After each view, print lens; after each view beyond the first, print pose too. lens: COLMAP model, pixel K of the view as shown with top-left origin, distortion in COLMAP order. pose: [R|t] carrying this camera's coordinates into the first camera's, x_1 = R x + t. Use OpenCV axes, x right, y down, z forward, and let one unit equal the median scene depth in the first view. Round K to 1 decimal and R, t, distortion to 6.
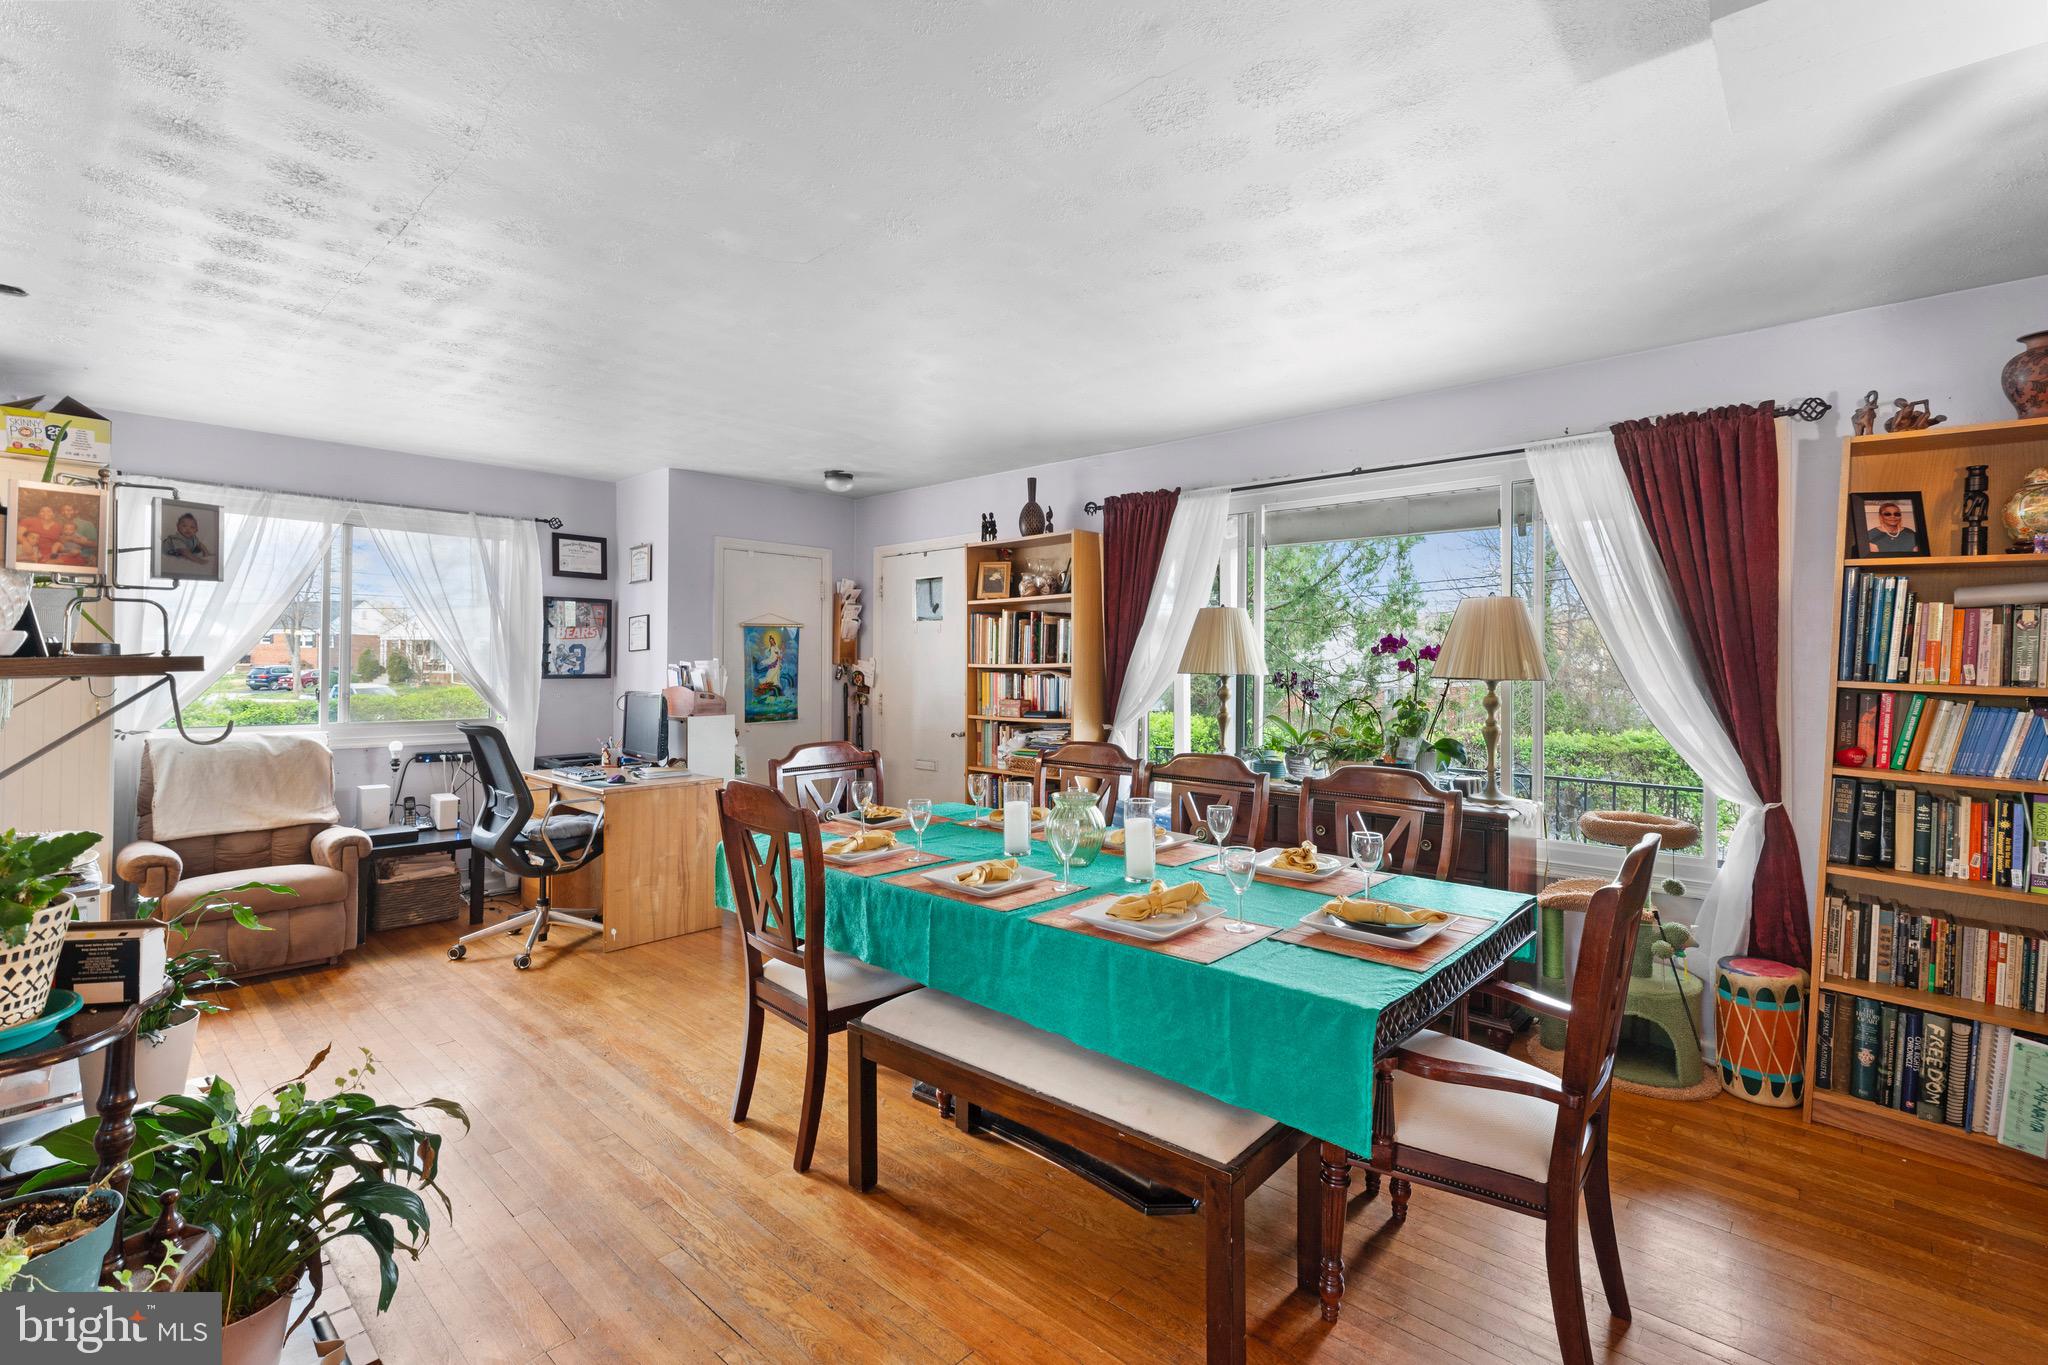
lens RADIAL K [[890.1, 0, 1033.3], [0, 890.1, 652.9], [0, 0, 1]] dist [0.000083, 0.000016]
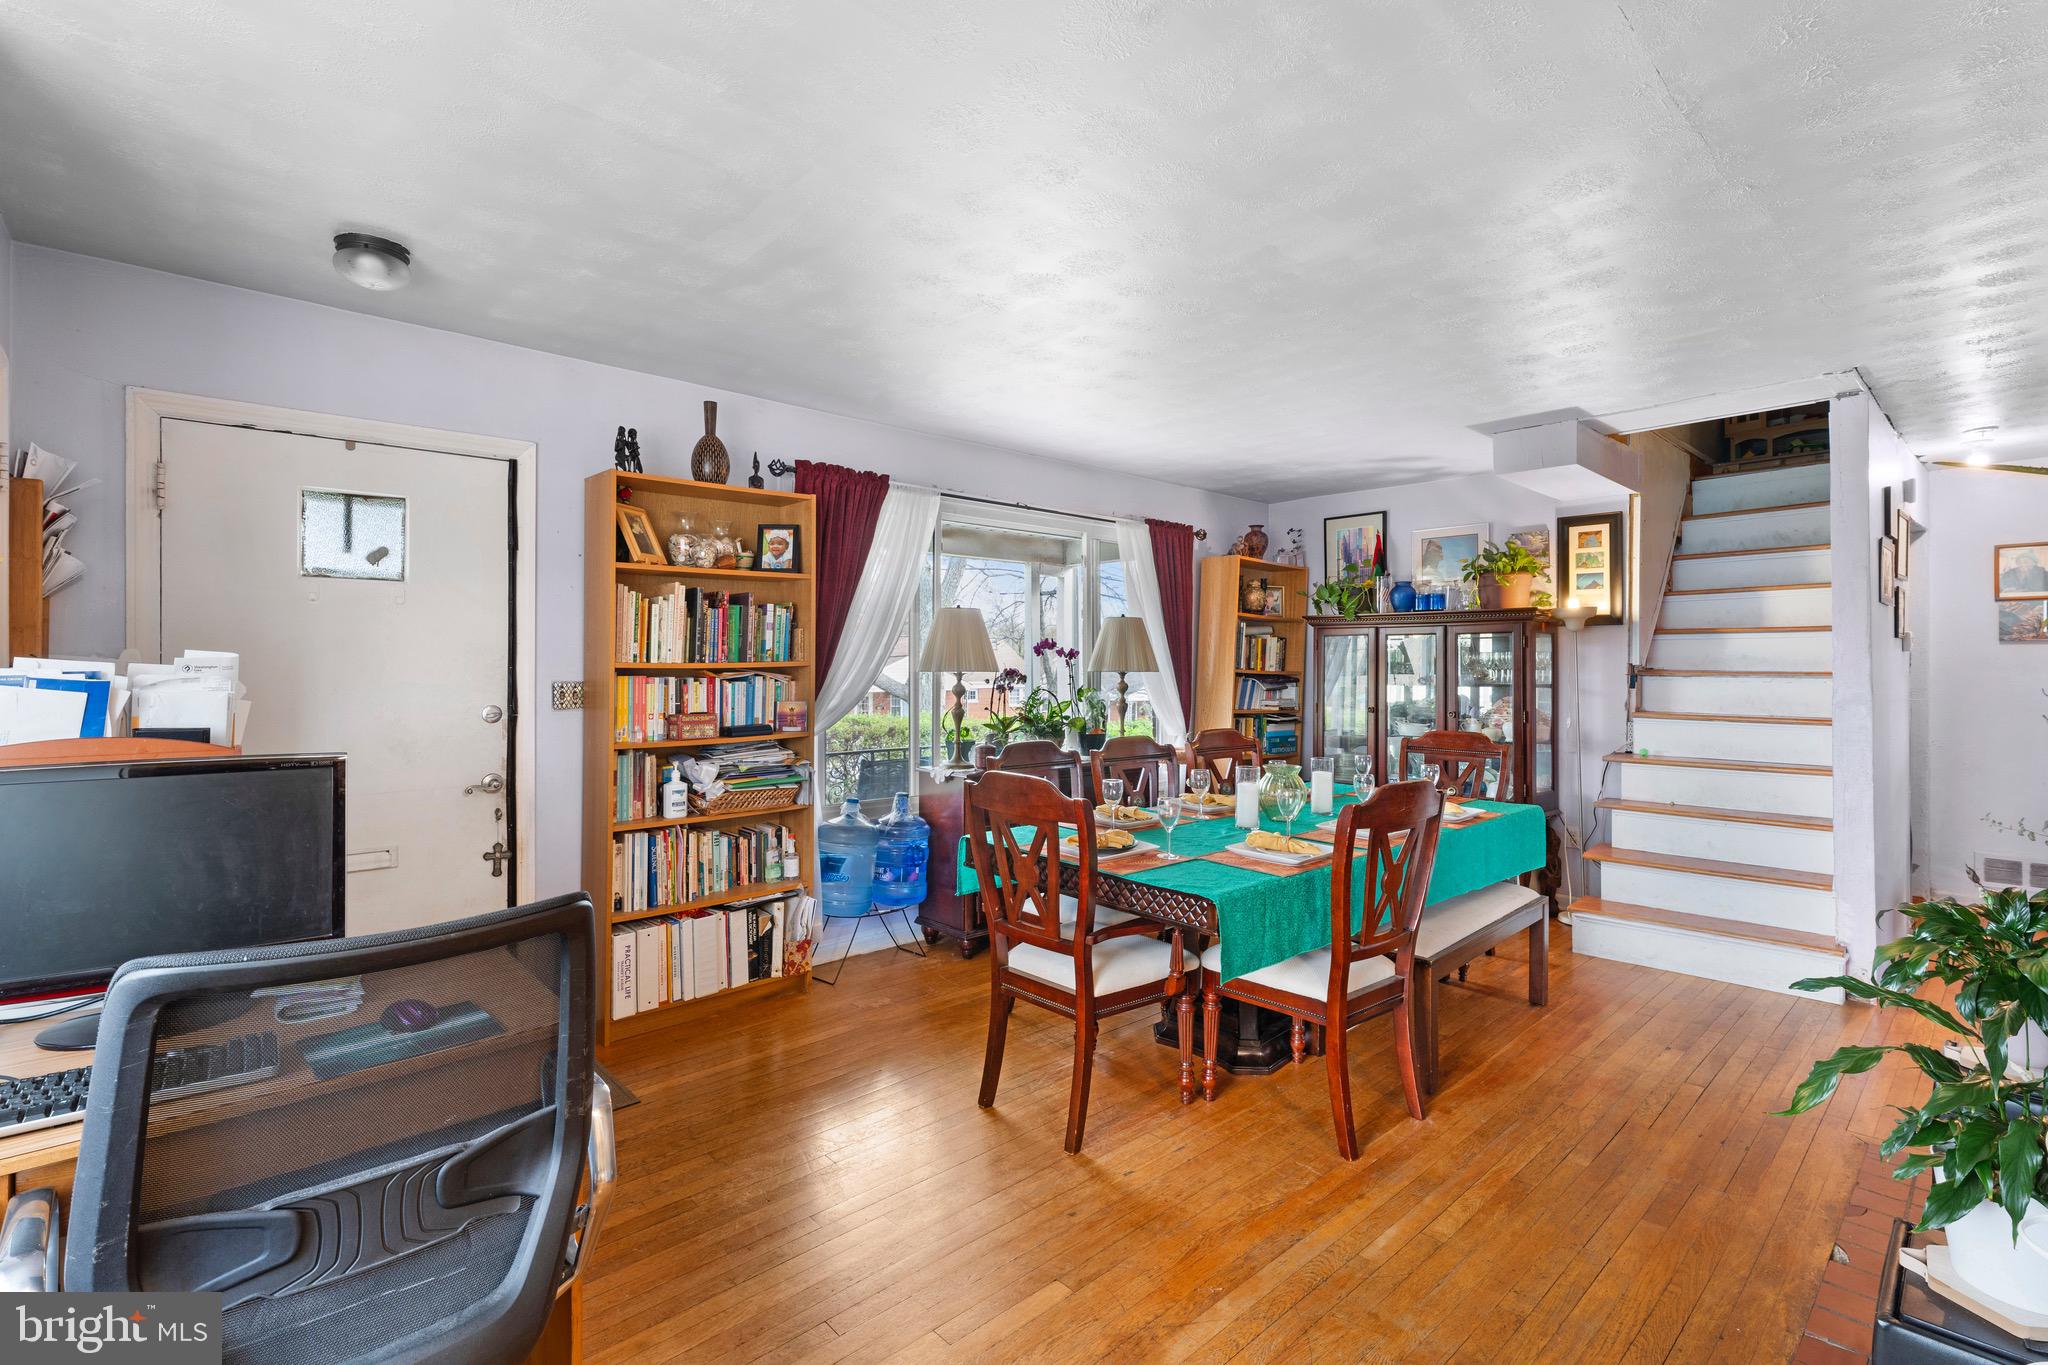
lens RADIAL K [[927.5, 0, 1027.2], [0, 927.5, 648.2], [0, 0, 1]] dist [-0.000566, -0.000004]
pose [[0.094571, 0.011837, 0.995448, -0.773835], [-0.008659, 0.999901, -0.011068, 0.007401], [-0.995480, -0.007573, 0.094664, 0.731753]]
